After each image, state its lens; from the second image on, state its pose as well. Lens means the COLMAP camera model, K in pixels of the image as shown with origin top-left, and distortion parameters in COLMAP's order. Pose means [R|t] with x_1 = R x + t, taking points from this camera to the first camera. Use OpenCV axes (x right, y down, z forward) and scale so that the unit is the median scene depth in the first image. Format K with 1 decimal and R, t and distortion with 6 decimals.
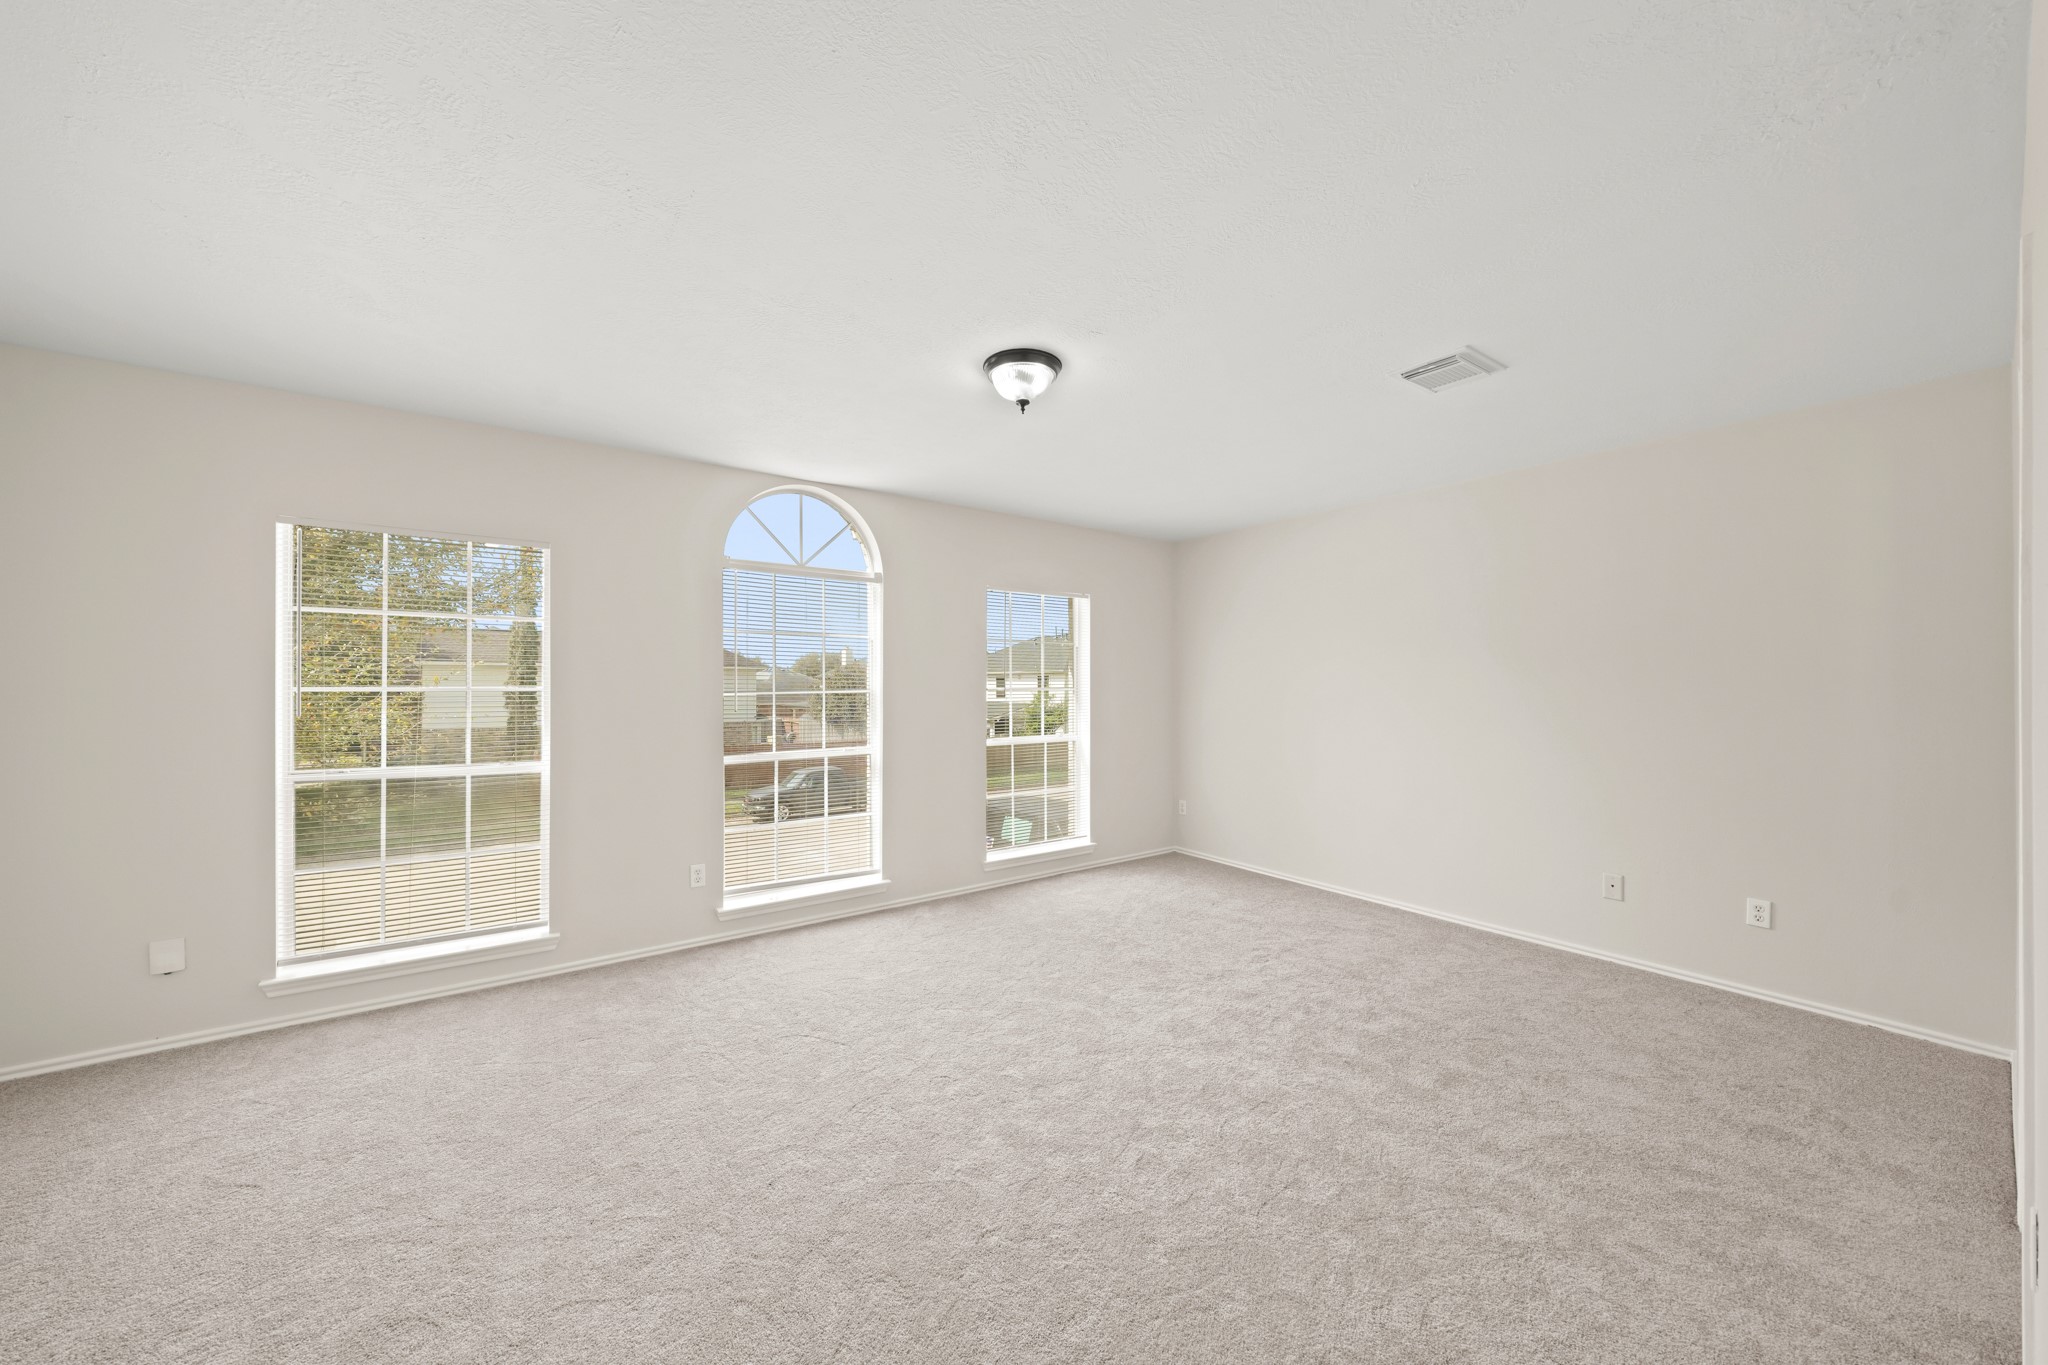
lens RADIAL K [[695.1, 0, 1015.7], [0, 695.1, 685.7], [0, 0, 1]] dist [-0.005763, -0.000178]
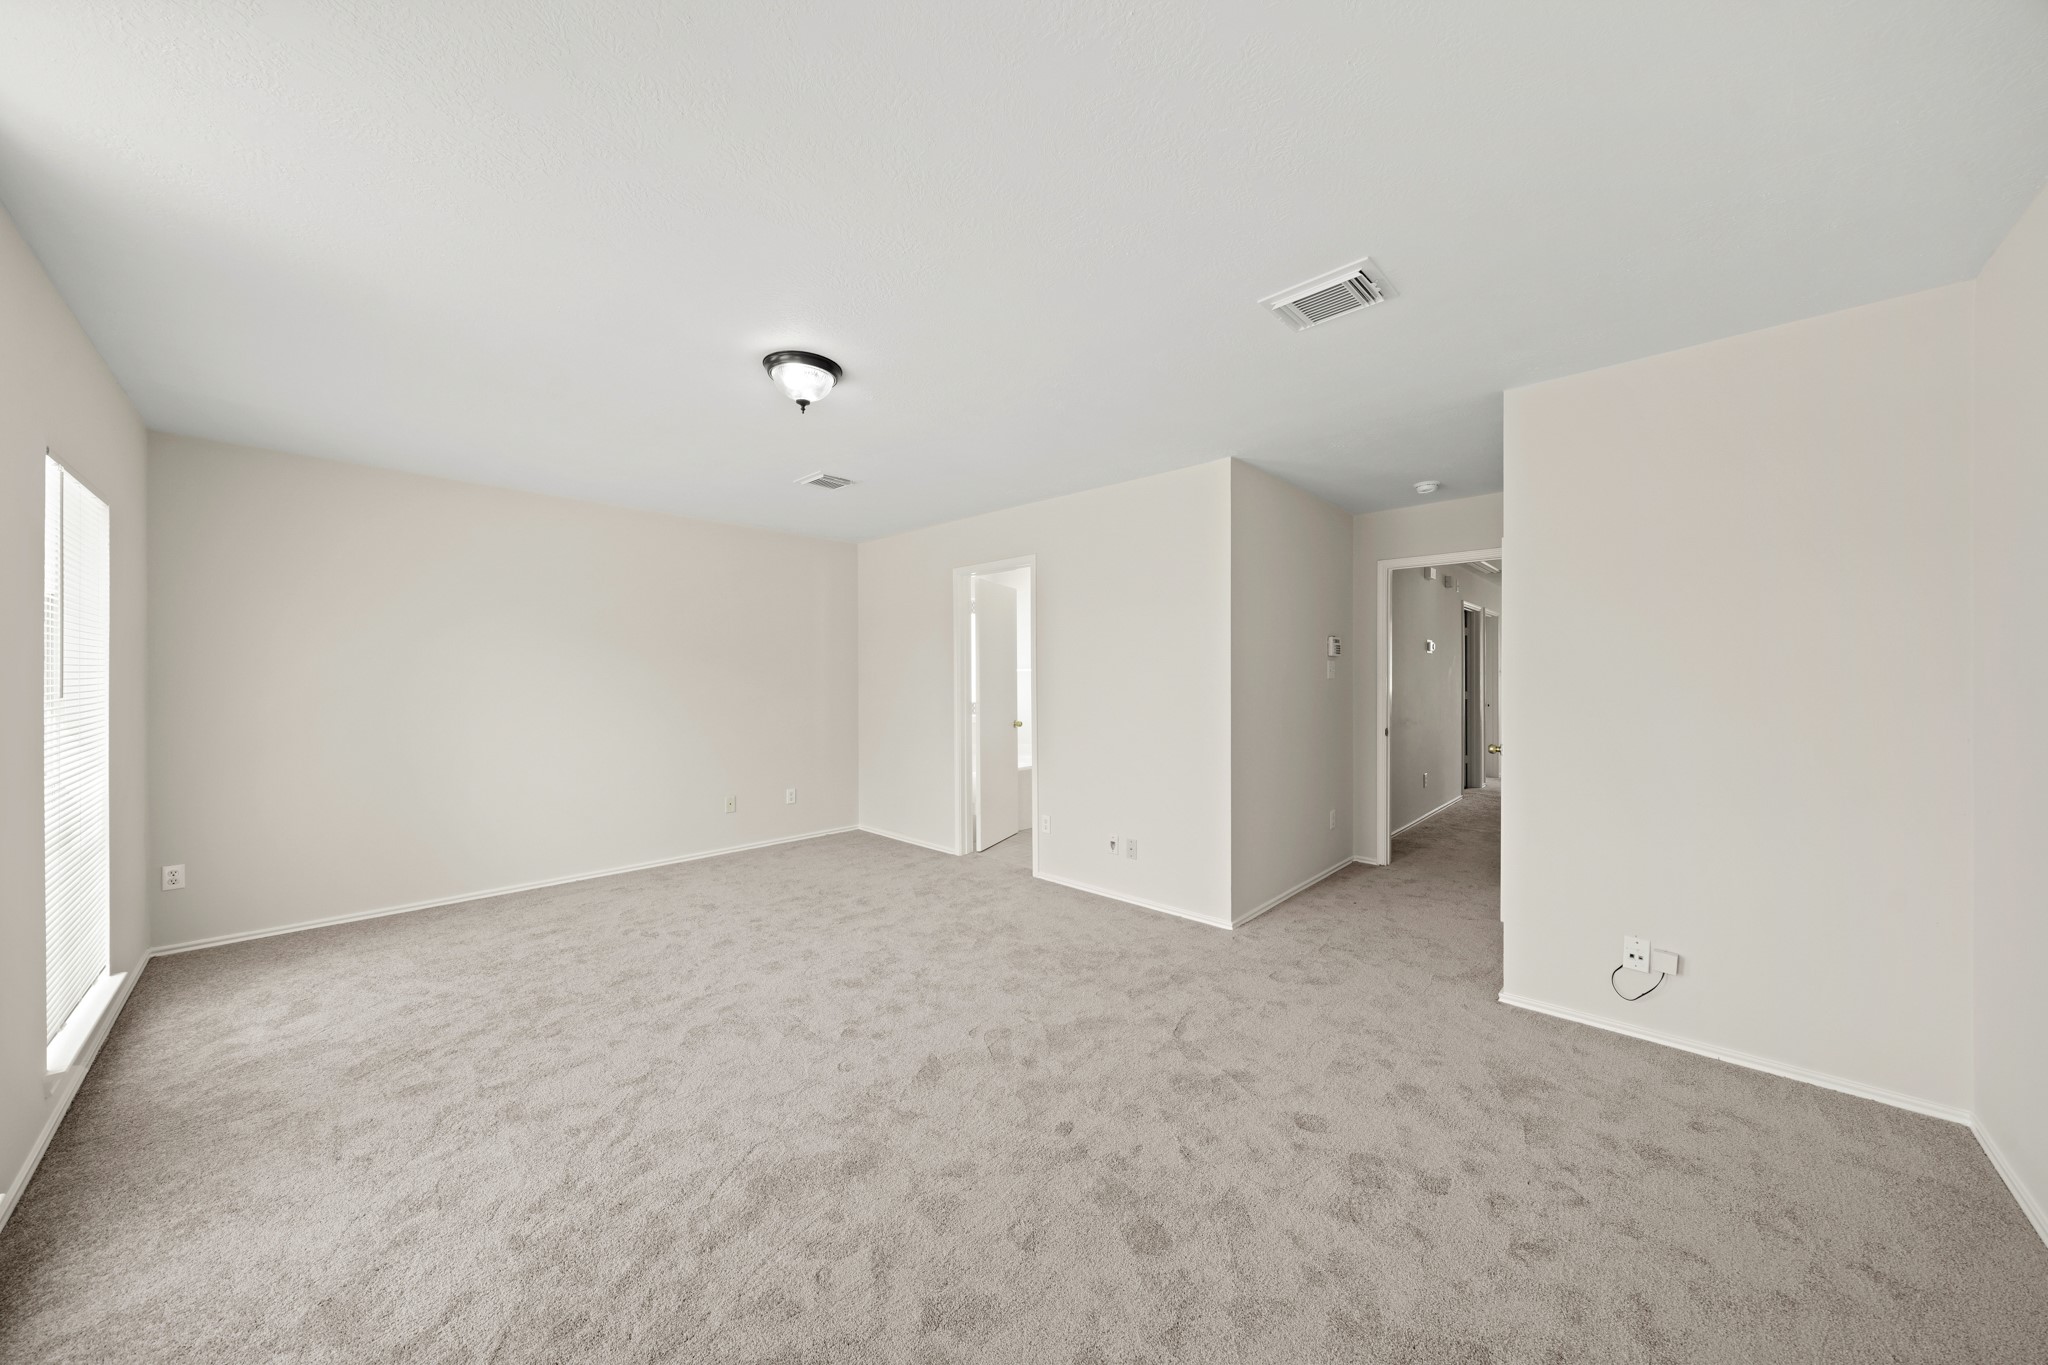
lens RADIAL K [[695.1, 0, 1015.7], [0, 695.1, 685.7], [0, 0, 1]] dist [-0.005763, -0.000178]
pose [[-0.187002, -0.013519, 0.982267, -0.810284], [-0.004854, 0.999906, 0.012838, -0.002534], [-0.982348, -0.002367, -0.187050, 0.668780]]
